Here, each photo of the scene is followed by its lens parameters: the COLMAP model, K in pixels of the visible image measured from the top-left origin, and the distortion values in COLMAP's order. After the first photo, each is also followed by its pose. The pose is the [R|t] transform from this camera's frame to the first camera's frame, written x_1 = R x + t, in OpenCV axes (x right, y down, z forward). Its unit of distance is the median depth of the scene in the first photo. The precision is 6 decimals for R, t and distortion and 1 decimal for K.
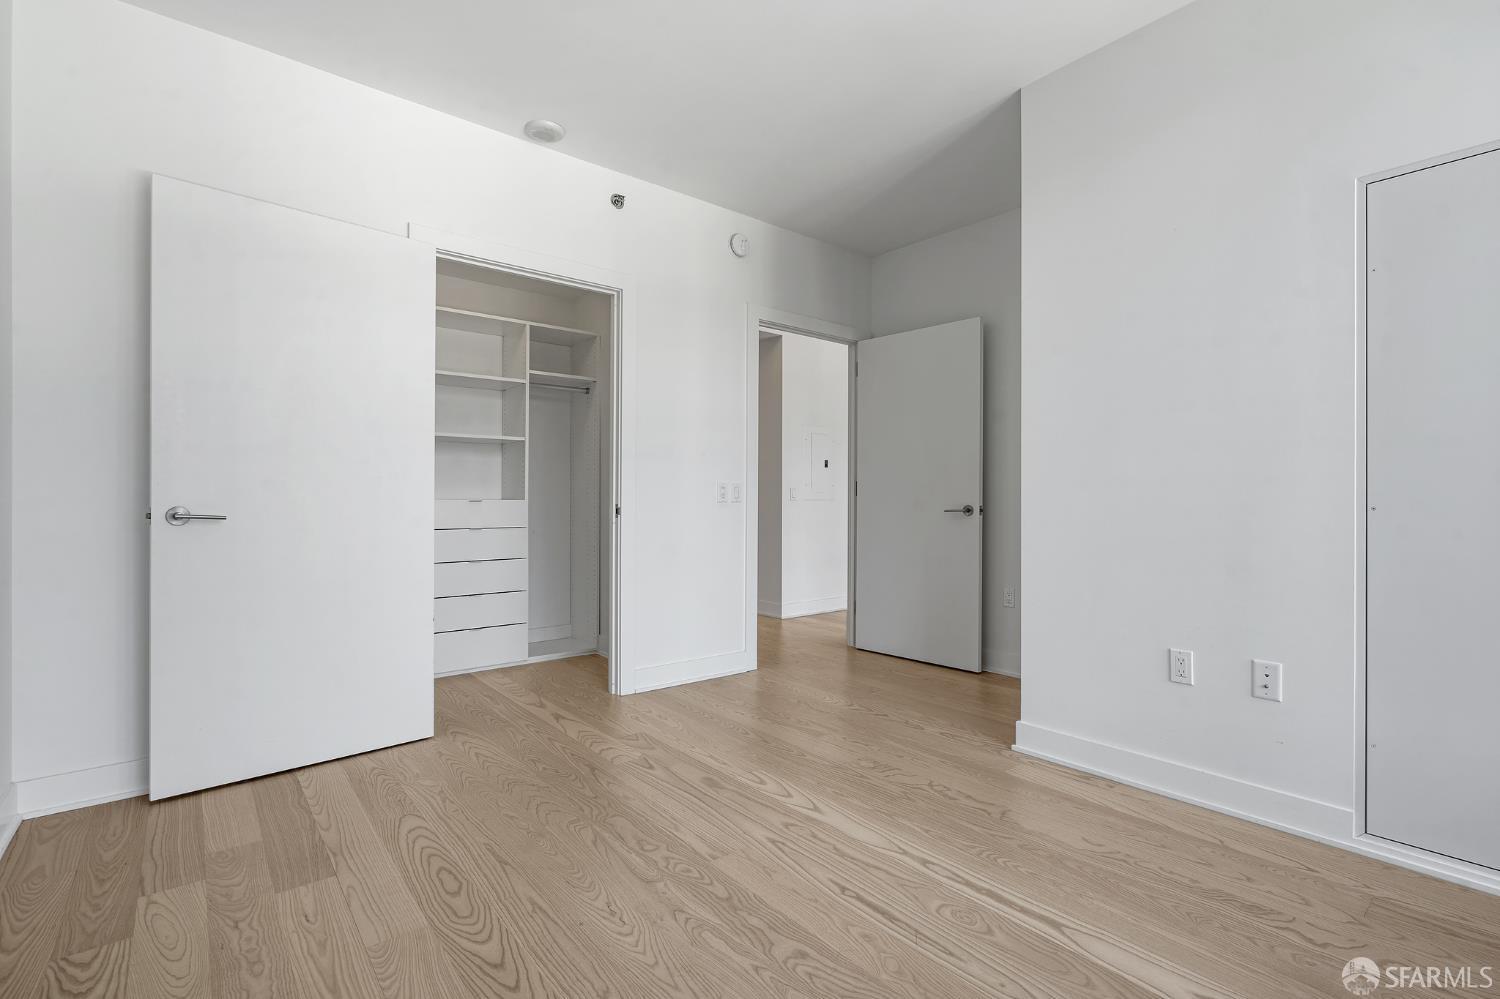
lens RADIAL K [[690.5, 0, 758.2], [0, 690.5, 500.3], [0, 0, 1]] dist [-0.003547, 0.002691]
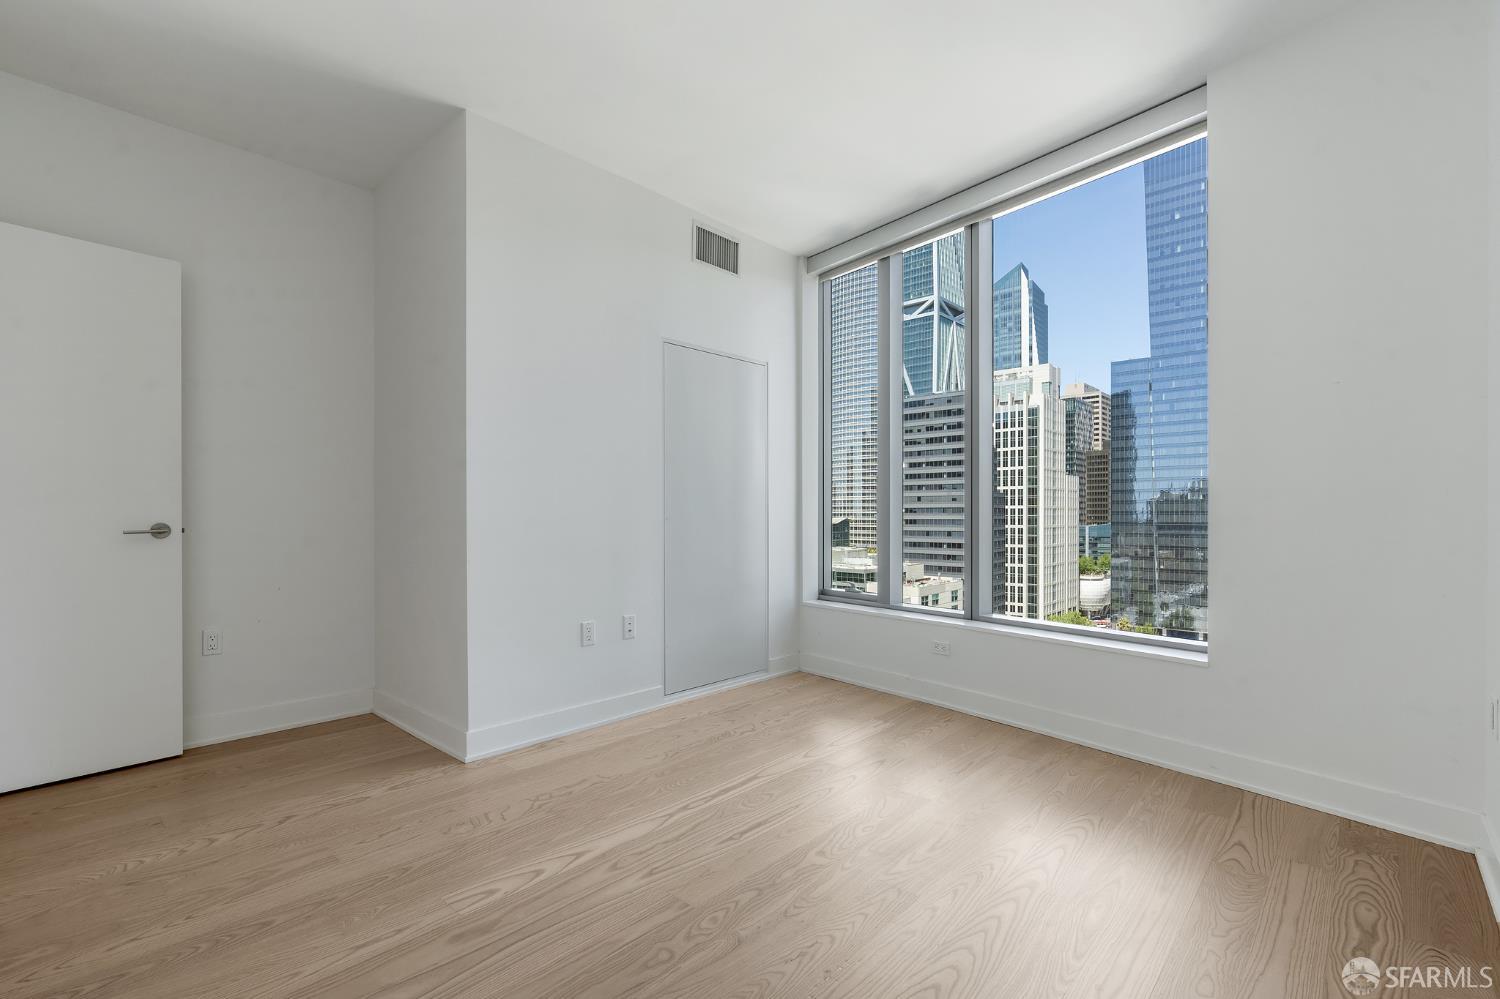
lens RADIAL K [[690.5, 0, 752.5], [0, 690.5, 519.4], [0, 0, 1]] dist [-0.003547, 0.002691]
pose [[-0.144502, -0.007637, 0.989475, -0.851590], [0.004040, 0.999957, 0.008308, -0.000423], [-0.989496, 0.005198, -0.144465, 0.908470]]
